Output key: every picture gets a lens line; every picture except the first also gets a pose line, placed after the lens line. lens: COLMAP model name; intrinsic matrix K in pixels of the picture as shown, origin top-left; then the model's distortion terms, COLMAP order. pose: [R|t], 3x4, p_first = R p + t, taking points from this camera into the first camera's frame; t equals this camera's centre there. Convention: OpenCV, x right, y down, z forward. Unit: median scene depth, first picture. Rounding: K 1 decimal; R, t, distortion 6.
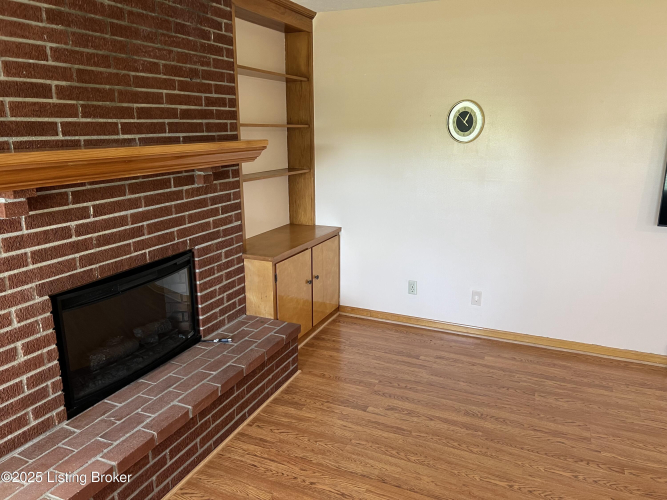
lens RADIAL K [[505.3, 0, 333.5], [0, 505.3, 250.0], [0, 0, 1]] dist [0.062539, -0.061960]
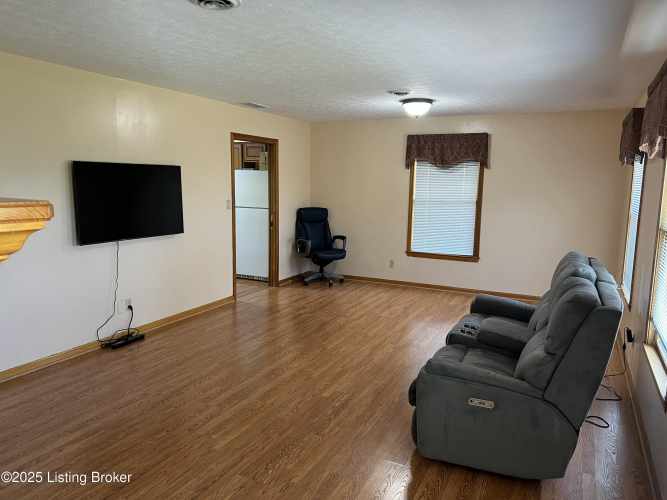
lens RADIAL K [[505.3, 0, 333.5], [0, 505.3, 250.0], [0, 0, 1]] dist [0.062539, -0.061960]
pose [[0.038247, -0.138161, 0.989671, -0.770369], [0.227900, 0.965500, 0.125980, -0.061952], [-0.972933, 0.220728, 0.068415, 0.316115]]
